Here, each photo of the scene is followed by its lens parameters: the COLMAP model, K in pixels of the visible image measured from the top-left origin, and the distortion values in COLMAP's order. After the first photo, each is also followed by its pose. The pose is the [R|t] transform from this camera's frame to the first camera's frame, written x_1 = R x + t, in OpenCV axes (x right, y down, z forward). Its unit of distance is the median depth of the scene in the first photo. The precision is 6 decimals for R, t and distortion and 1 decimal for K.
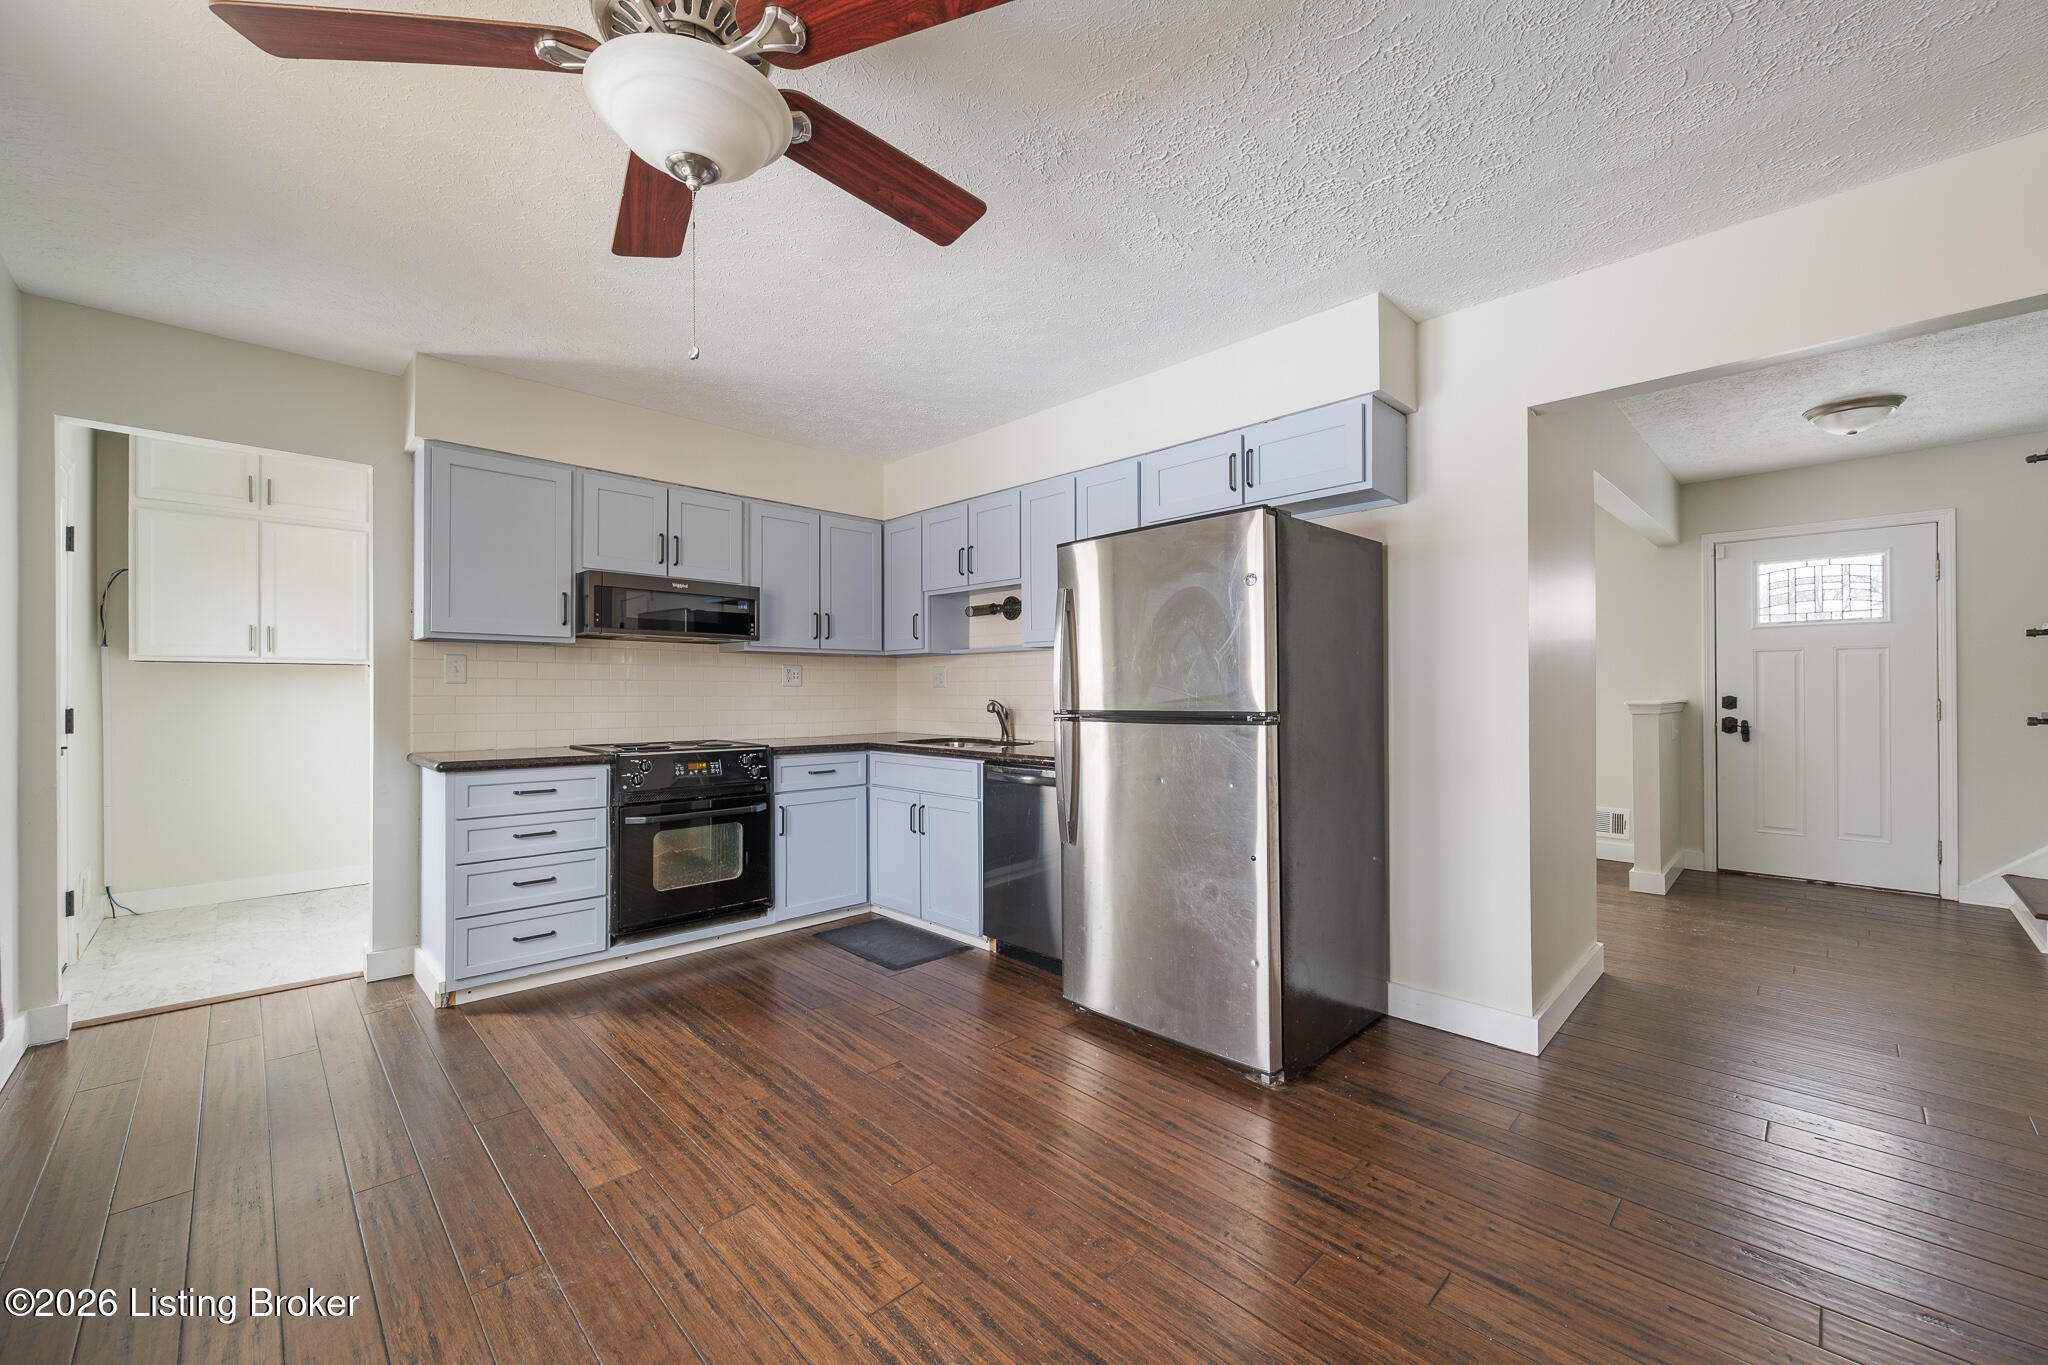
lens RADIAL K [[799.7, 0, 1019.9], [0, 799.7, 687.4], [0, 0, 1]] dist [-0.002486, -0.000366]
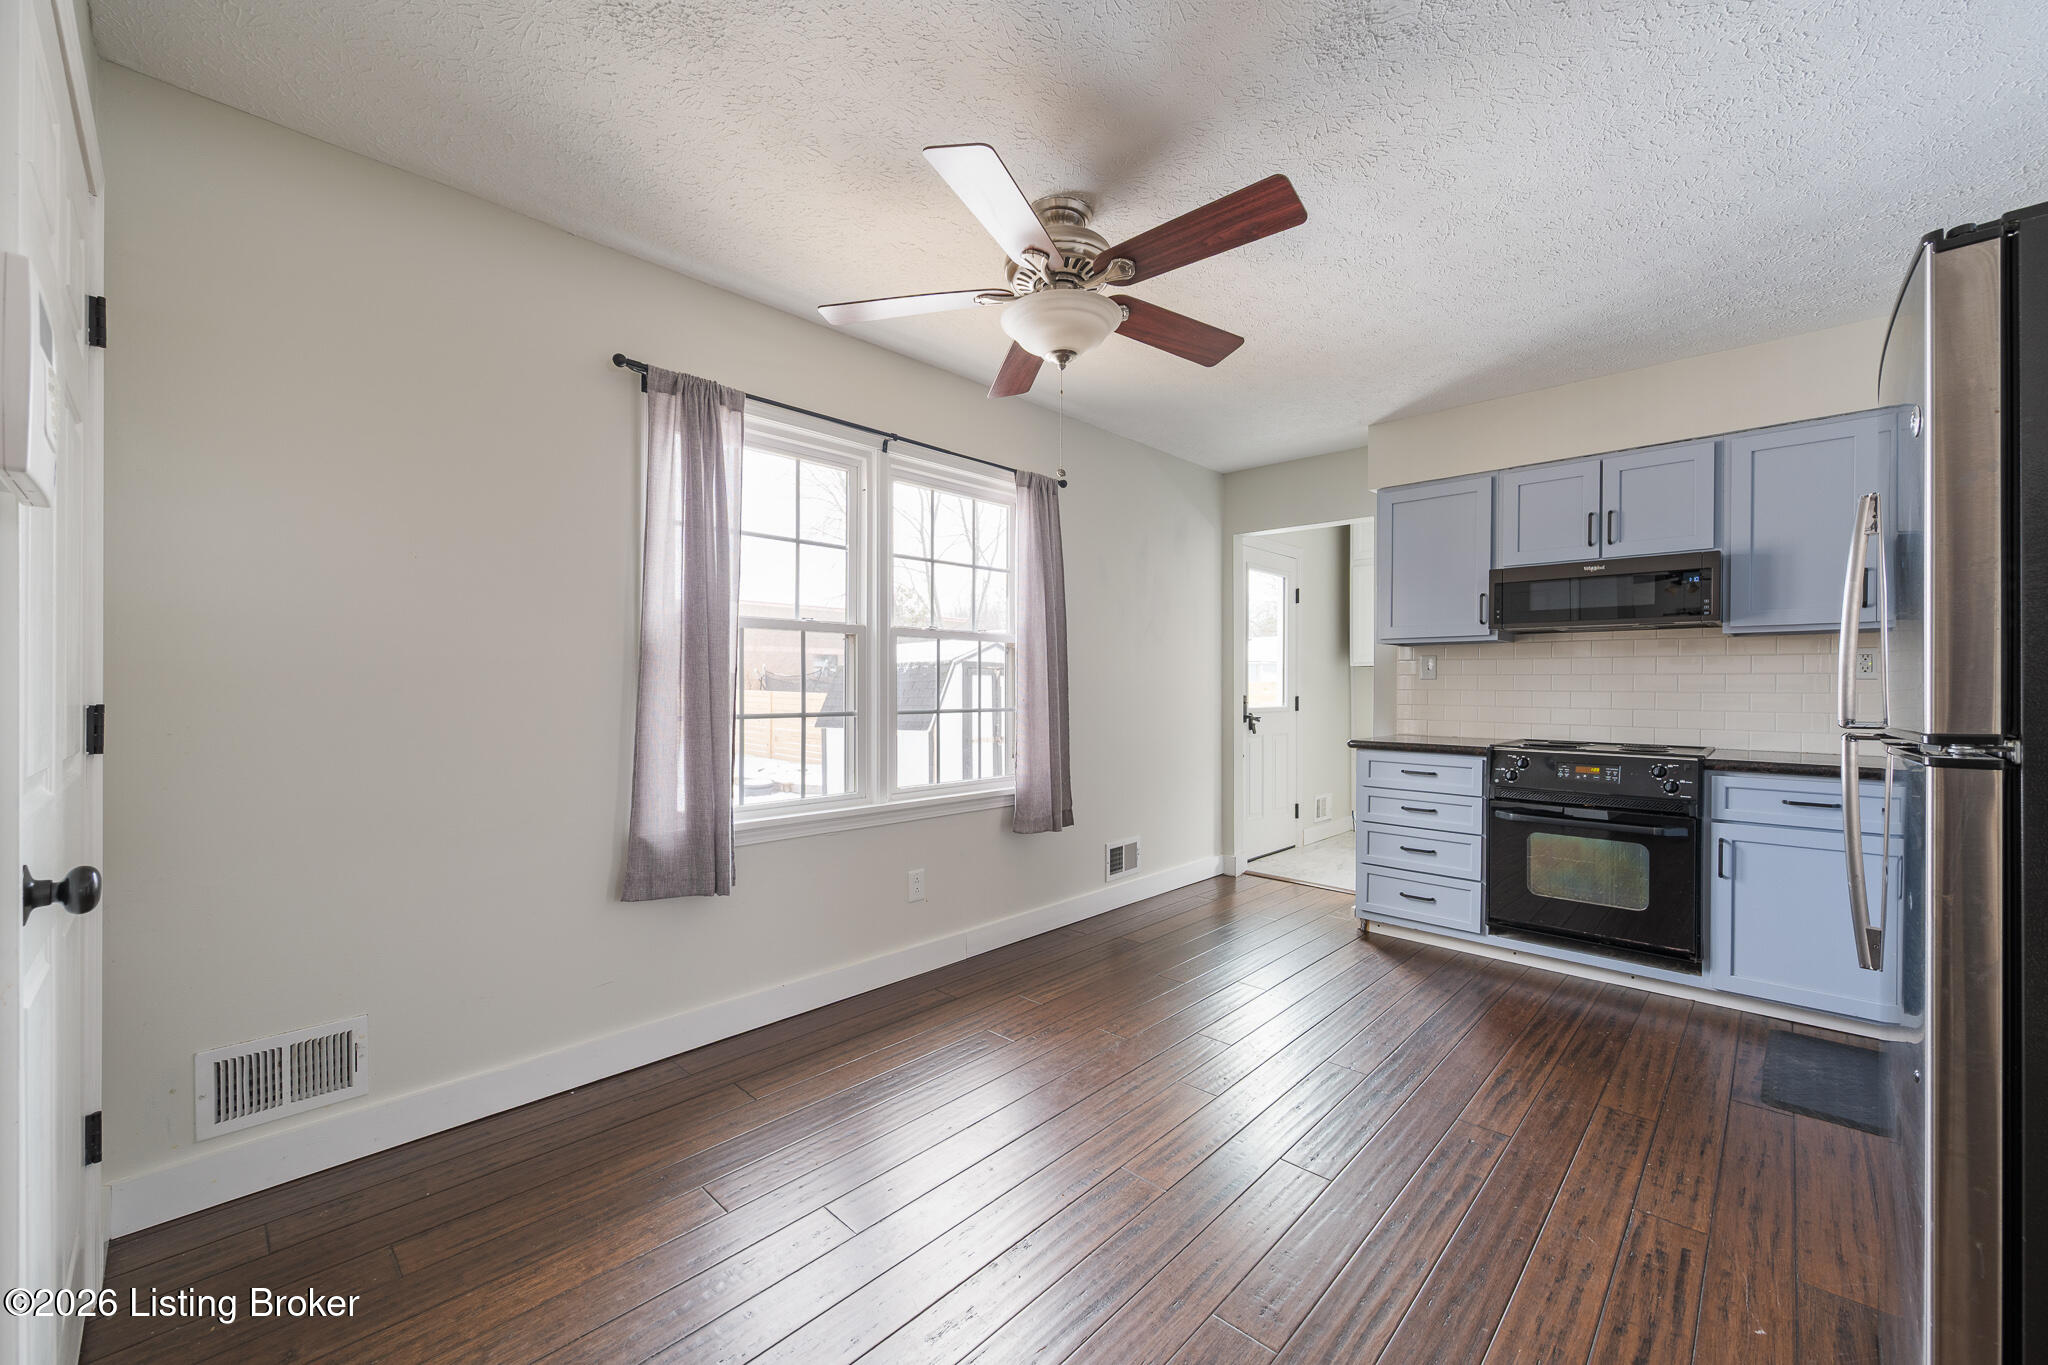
lens RADIAL K [[799.7, 0, 1019.9], [0, 799.7, 687.4], [0, 0, 1]] dist [-0.002486, -0.000366]
pose [[0.036181, 0.001983, -0.999343, 0.478035], [0.001145, 0.999997, 0.002026, 0.003984], [0.999345, -0.001218, 0.036179, 0.346754]]
